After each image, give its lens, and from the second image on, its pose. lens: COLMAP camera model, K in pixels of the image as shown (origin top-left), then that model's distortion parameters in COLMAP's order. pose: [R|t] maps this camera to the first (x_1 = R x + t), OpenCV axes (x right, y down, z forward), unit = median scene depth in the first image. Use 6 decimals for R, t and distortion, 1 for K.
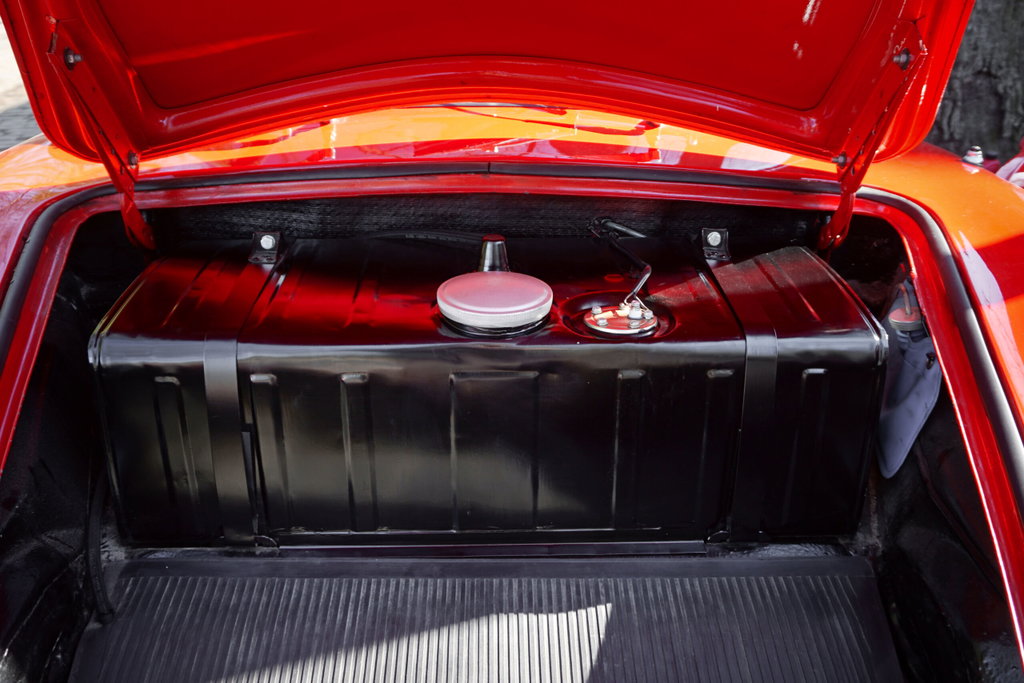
lens RADIAL K [[797.4, 0, 512.0], [0, 797.4, 341.5], [0, 0, 1]] dist [-0.093350, -0.000122]
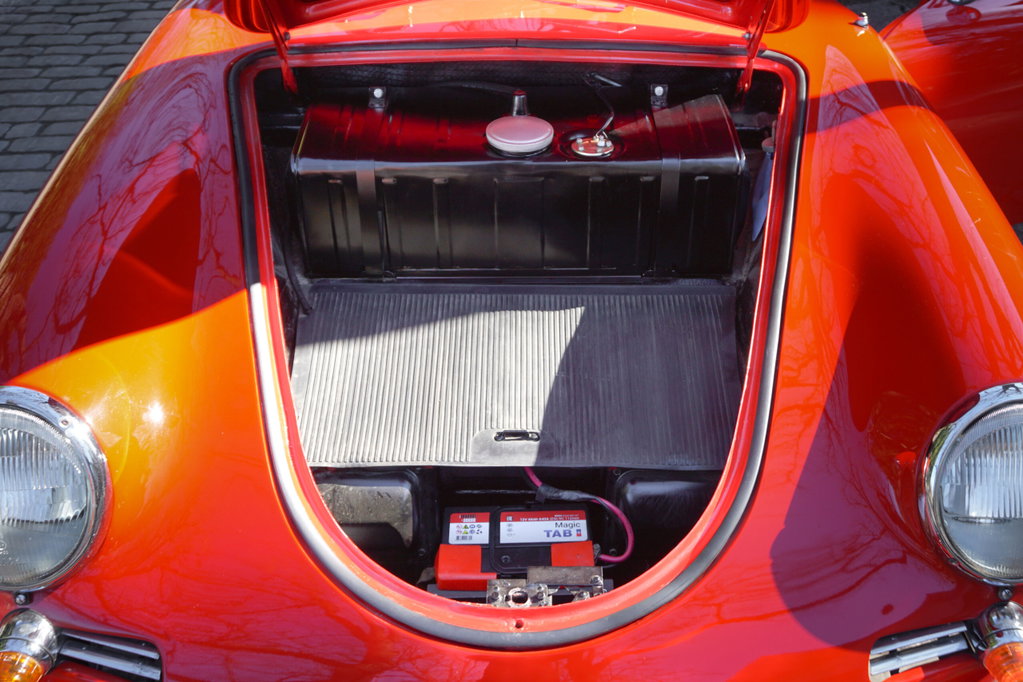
lens RADIAL K [[1513.3, 0, 537.9], [0, 1513.3, 343.1], [0, 0, 1]] dist [0.251059, 0.006924]
pose [[0.999708, 0.005610, -0.023519, 0.099624], [-0.001444, 0.984832, 0.173506, -0.183241], [0.024135, -0.173422, 0.984552, -2.362957]]
